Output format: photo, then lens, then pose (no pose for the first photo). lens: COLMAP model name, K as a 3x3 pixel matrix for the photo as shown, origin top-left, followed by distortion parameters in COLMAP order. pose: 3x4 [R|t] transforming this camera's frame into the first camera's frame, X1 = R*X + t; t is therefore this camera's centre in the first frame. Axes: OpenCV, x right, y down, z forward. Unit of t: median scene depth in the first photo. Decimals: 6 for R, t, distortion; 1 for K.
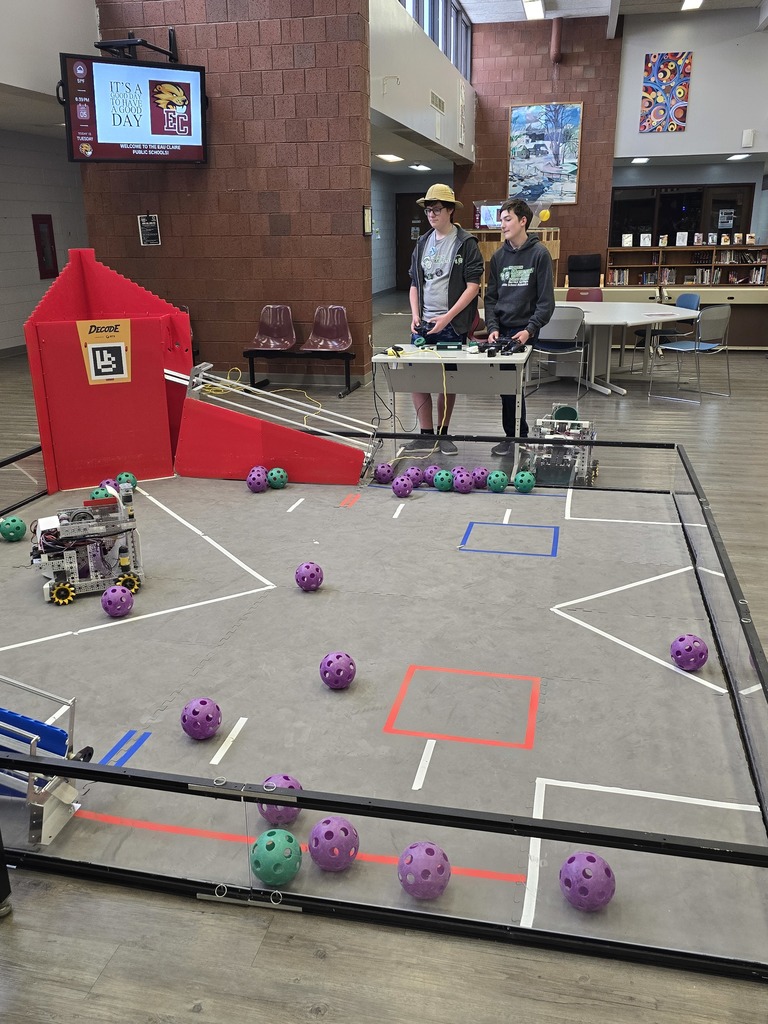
lens RADIAL K [[914.2, 0, 385.2], [0, 914.2, 518.3], [0, 0, 1]] dist [0.049910, -0.031843]
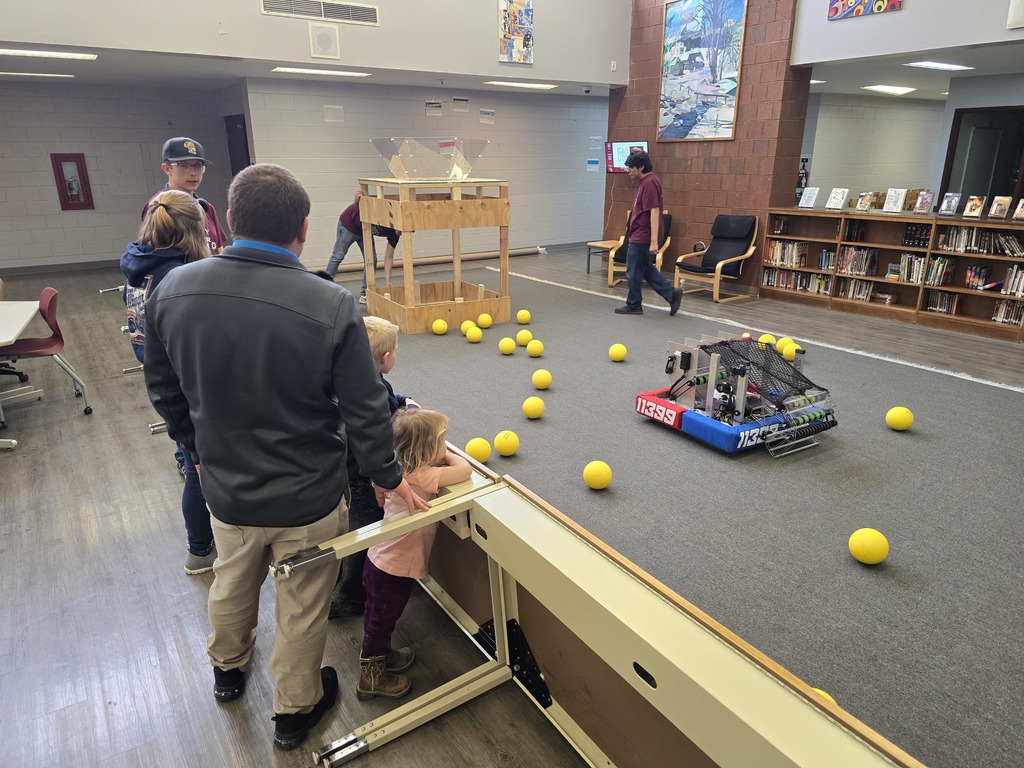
lens RADIAL K [[689.7, 0, 512.3], [0, 689.7, 382.0], [0, 0, 1]] dist [0.022233, -0.015606]
pose [[0.734276, 0.222709, -0.641279, 0.995508], [-0.212768, 0.972558, 0.094135, -0.404009], [0.644646, 0.067322, 0.761511, 1.158419]]
